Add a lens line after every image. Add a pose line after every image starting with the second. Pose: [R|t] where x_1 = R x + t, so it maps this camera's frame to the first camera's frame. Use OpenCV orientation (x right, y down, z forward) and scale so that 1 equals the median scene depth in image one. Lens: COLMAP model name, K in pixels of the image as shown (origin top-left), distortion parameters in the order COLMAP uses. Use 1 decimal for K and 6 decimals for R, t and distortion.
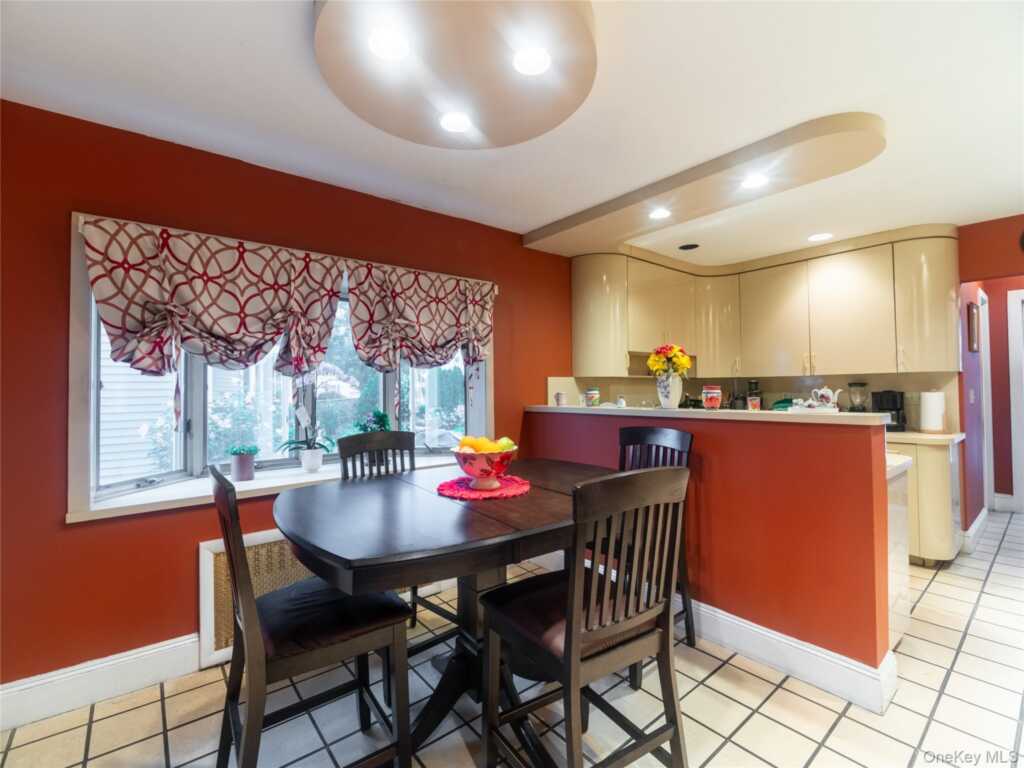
lens RADIAL K [[454.9, 0, 512.0], [0, 454.9, 384.0], [0, 0, 1]] dist [-0.007429, -0.000119]
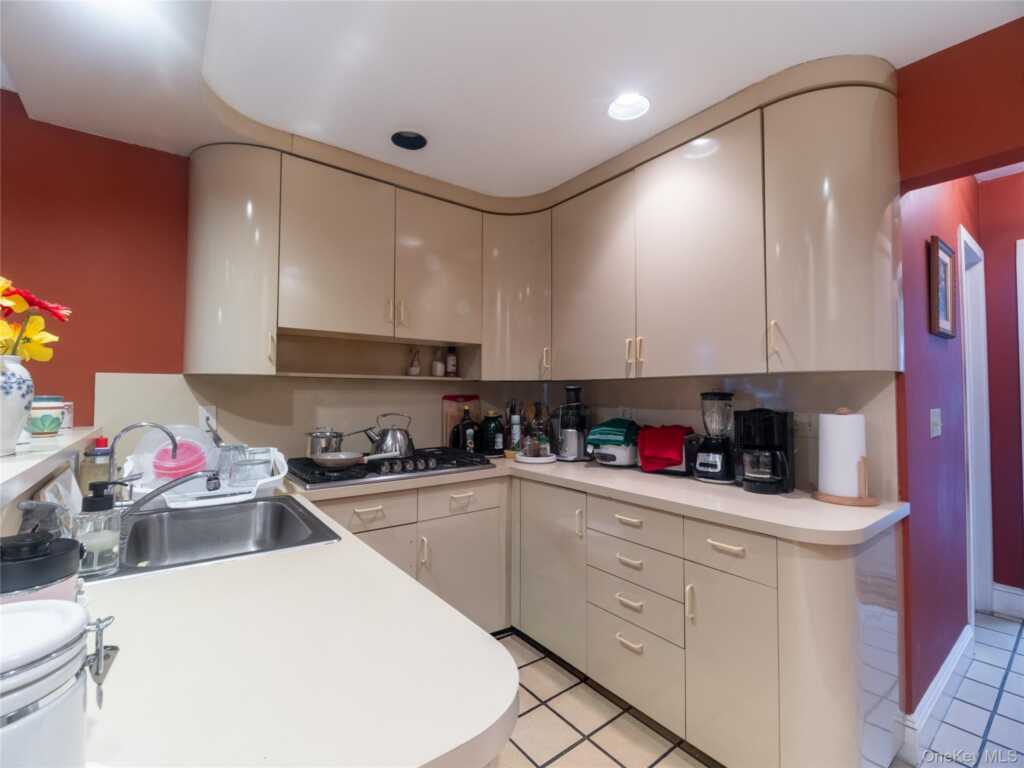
lens RADIAL K [[454.9, 0, 512.0], [0, 454.9, 384.0], [0, 0, 1]] dist [-0.007429, -0.000119]
pose [[0.999476, 0.014259, -0.029058, 0.573591], [-0.014617, 0.999820, -0.012127, -0.002502], [0.028880, 0.012546, 0.999504, 0.492210]]
